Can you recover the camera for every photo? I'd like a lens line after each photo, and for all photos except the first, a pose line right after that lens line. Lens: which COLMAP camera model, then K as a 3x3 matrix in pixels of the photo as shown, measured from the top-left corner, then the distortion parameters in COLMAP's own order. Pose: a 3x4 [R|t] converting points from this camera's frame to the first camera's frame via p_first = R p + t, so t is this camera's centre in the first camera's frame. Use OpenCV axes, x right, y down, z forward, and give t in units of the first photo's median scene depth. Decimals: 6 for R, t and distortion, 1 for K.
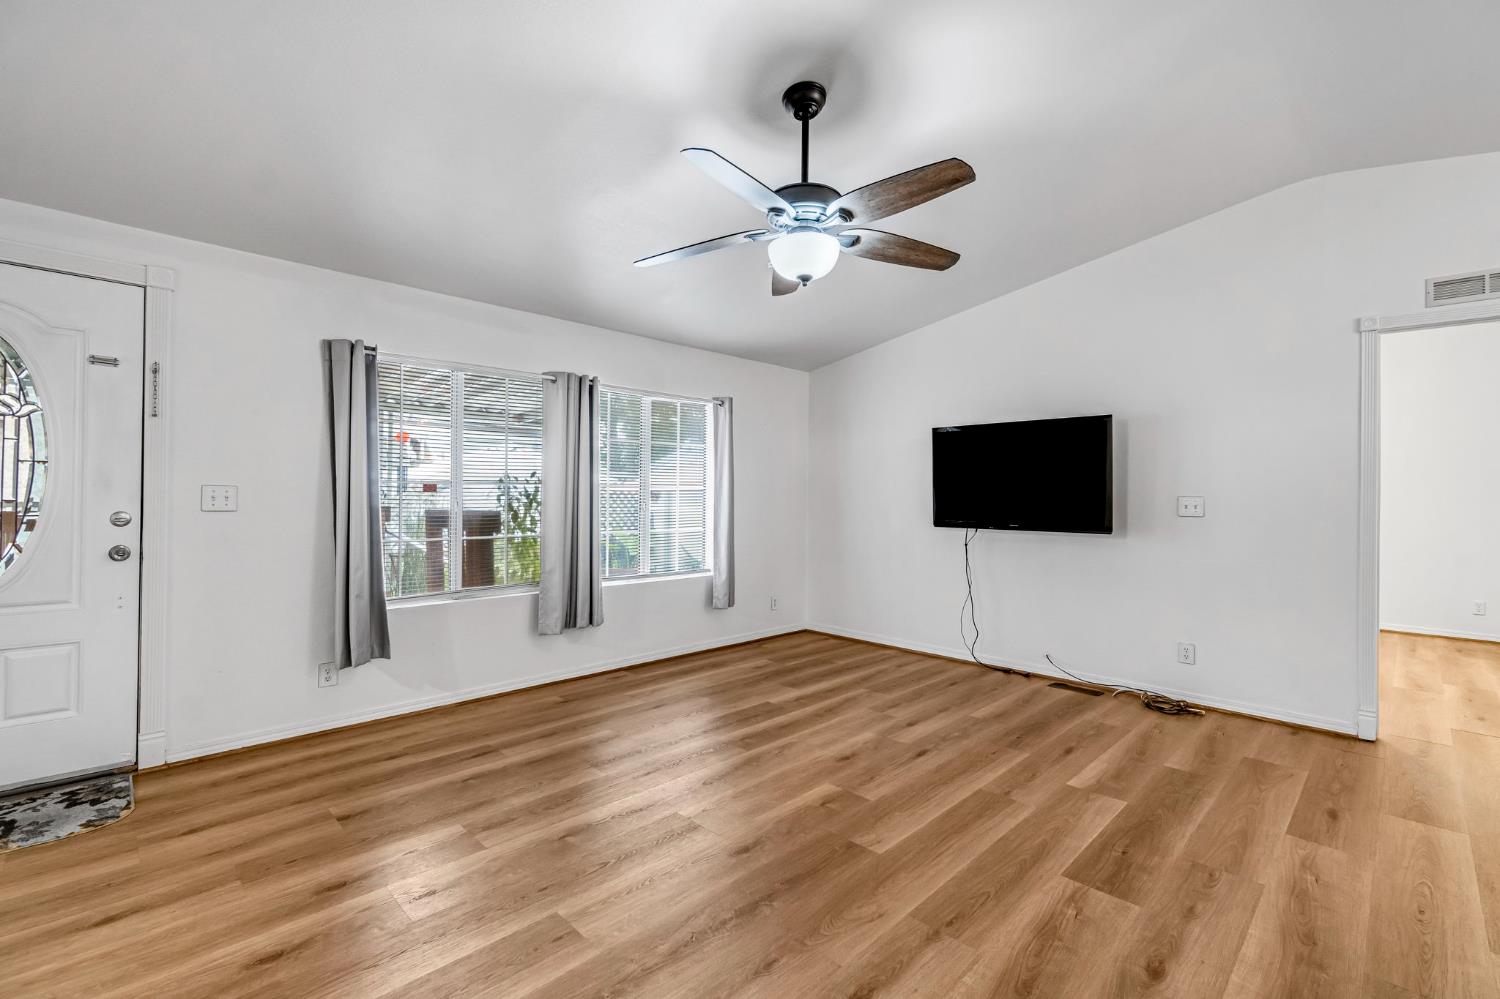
lens RADIAL K [[663.7, 0, 750.8], [0, 663.7, 494.9], [0, 0, 1]] dist [-0.002612, -0.000450]
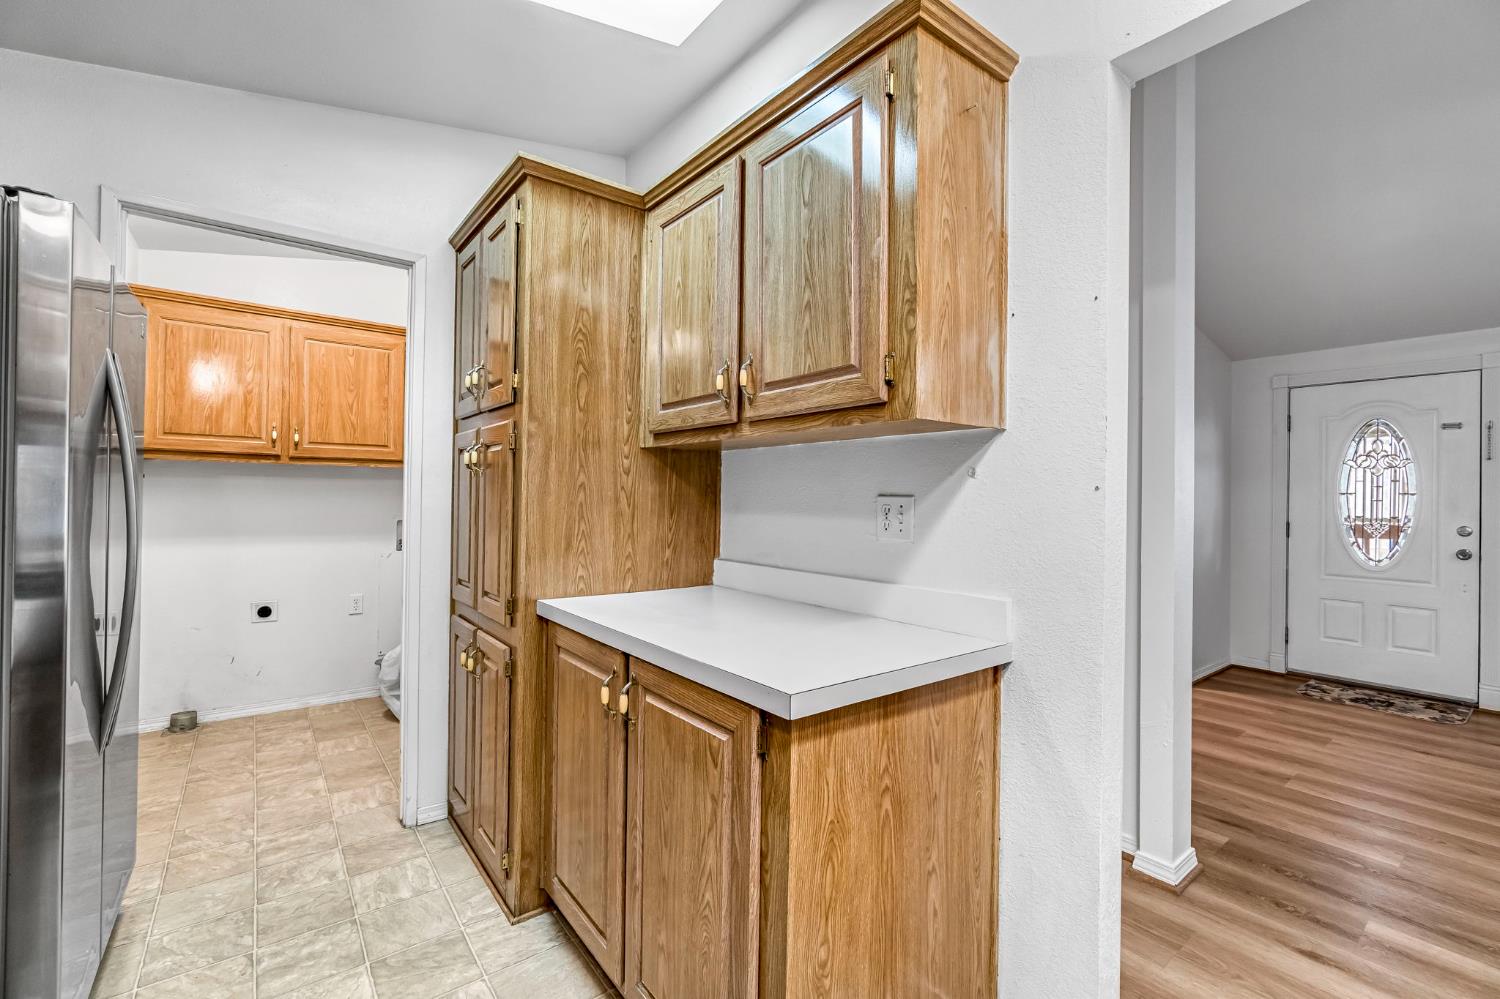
lens RADIAL K [[640.8, 0, 754.8], [0, 640.8, 497.4], [0, 0, 1]] dist [-0.010916, -0.000101]
pose [[-0.116582, -0.016675, -0.993041, 0.658008], [-0.007777, 0.999844, -0.015876, -0.004949], [0.993151, 0.005872, -0.116694, -0.422971]]
